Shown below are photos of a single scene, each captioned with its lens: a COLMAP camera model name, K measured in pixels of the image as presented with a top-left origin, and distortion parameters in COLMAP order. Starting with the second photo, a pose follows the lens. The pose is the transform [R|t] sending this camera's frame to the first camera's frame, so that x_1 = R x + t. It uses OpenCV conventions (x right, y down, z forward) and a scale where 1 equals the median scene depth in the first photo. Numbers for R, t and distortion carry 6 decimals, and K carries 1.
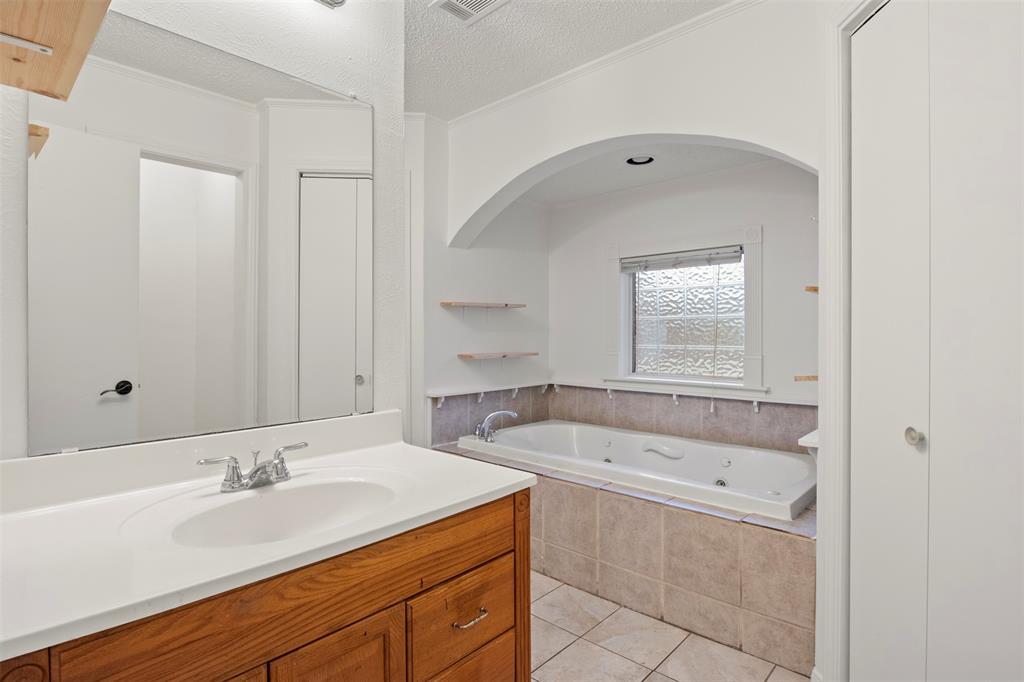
lens RADIAL K [[525.4, 0, 513.1], [0, 525.4, 328.8], [0, 0, 1]] dist [-0.015555, 0.000889]
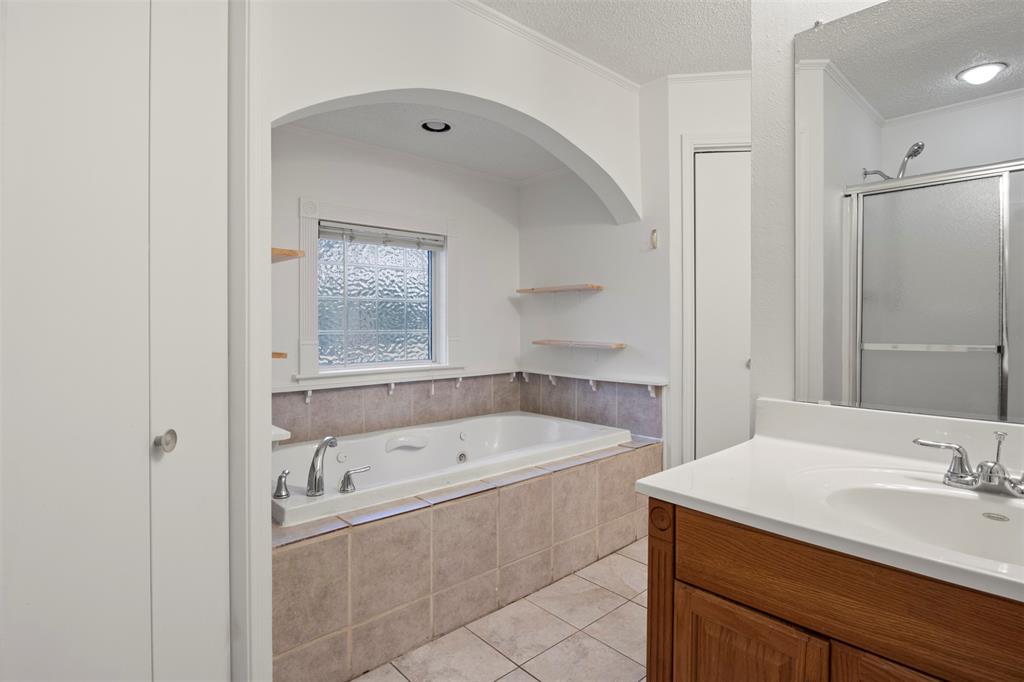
lens RADIAL K [[525.4, 0, 554.5], [0, 525.4, 300.7], [0, 0, 1]] dist [0.024778, 0.000143]
pose [[0.046005, 0.037297, 0.998245, -0.614454], [-0.018272, 0.999167, -0.036489, 0.009086], [-0.998774, -0.016561, 0.046649, 0.685119]]
